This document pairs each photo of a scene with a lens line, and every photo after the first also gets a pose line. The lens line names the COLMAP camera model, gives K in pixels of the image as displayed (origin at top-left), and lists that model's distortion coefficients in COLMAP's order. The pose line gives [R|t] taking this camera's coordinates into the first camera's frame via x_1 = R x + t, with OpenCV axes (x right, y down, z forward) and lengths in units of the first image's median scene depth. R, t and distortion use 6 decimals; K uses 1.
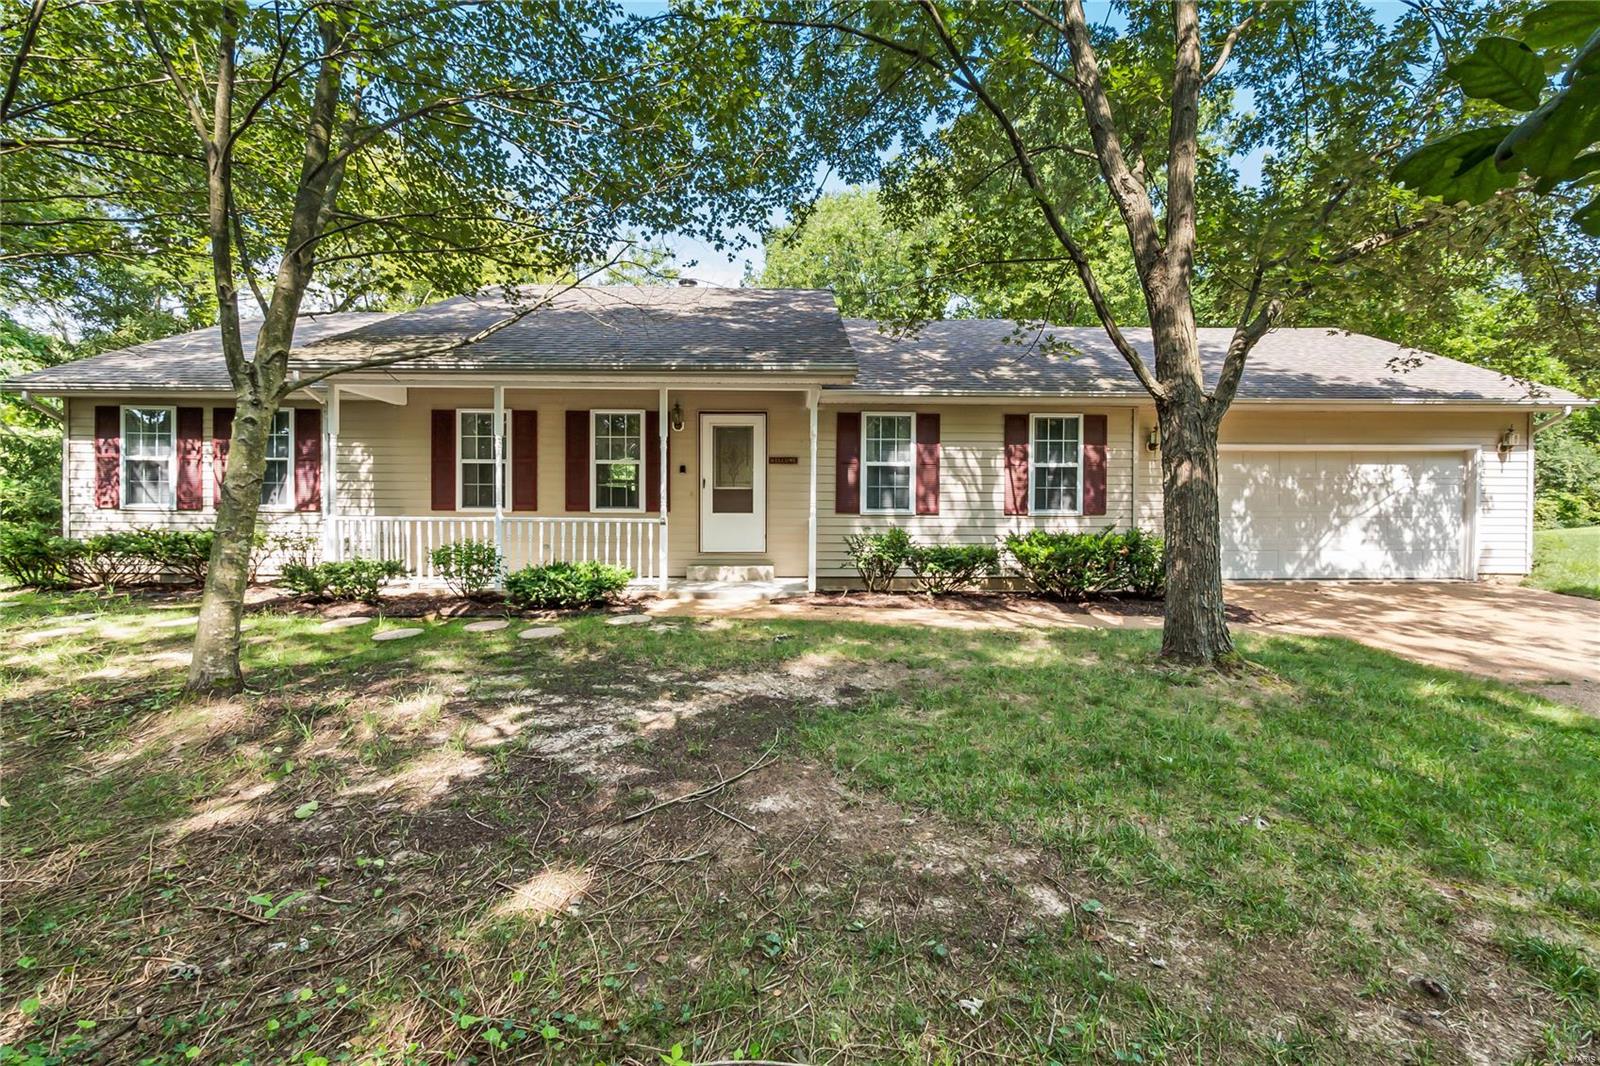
lens RADIAL K [[660.6, 0, 793.3], [0, 660.6, 524.9], [0, 0, 1]] dist [0.002689, 0.000129]
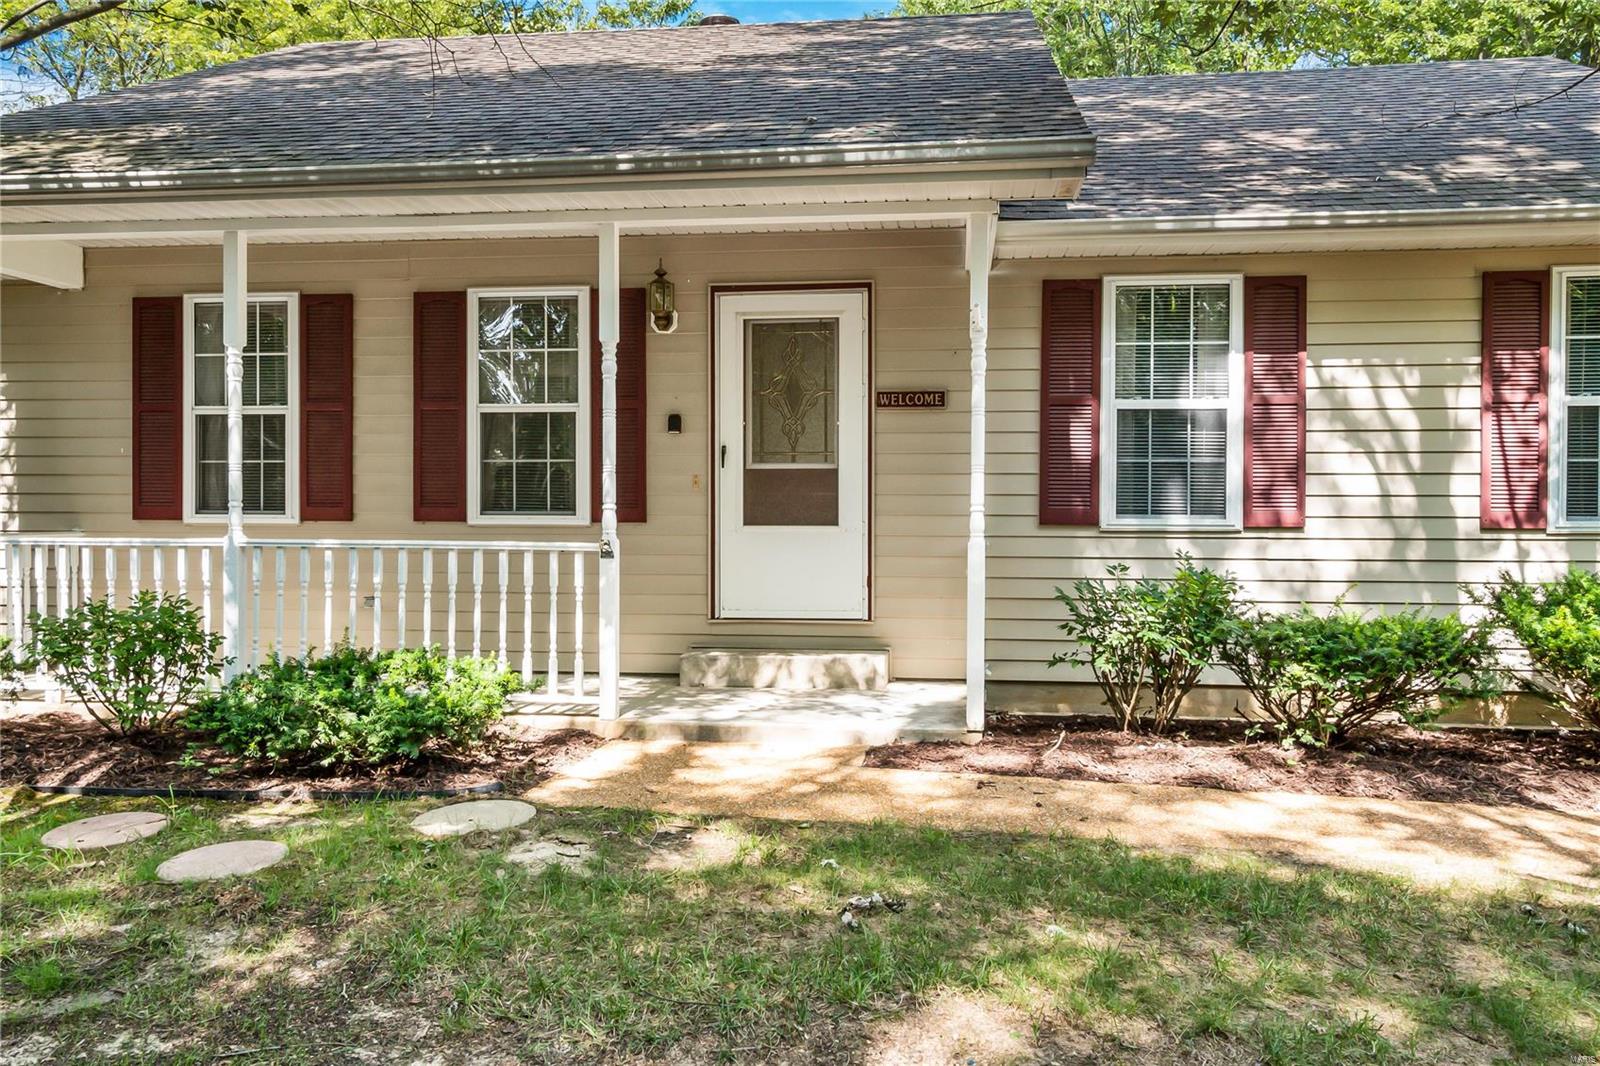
lens RADIAL K [[1287.0, 0, 801.2], [0, 1287.0, 517.6], [0, 0, 1]] dist [0.039491, -0.001141]
pose [[0.992098, -0.000693, -0.125467, 0.017812], [-0.001240, 0.999882, -0.015329, -0.011241], [0.125462, 0.015363, 0.991979, 0.191697]]
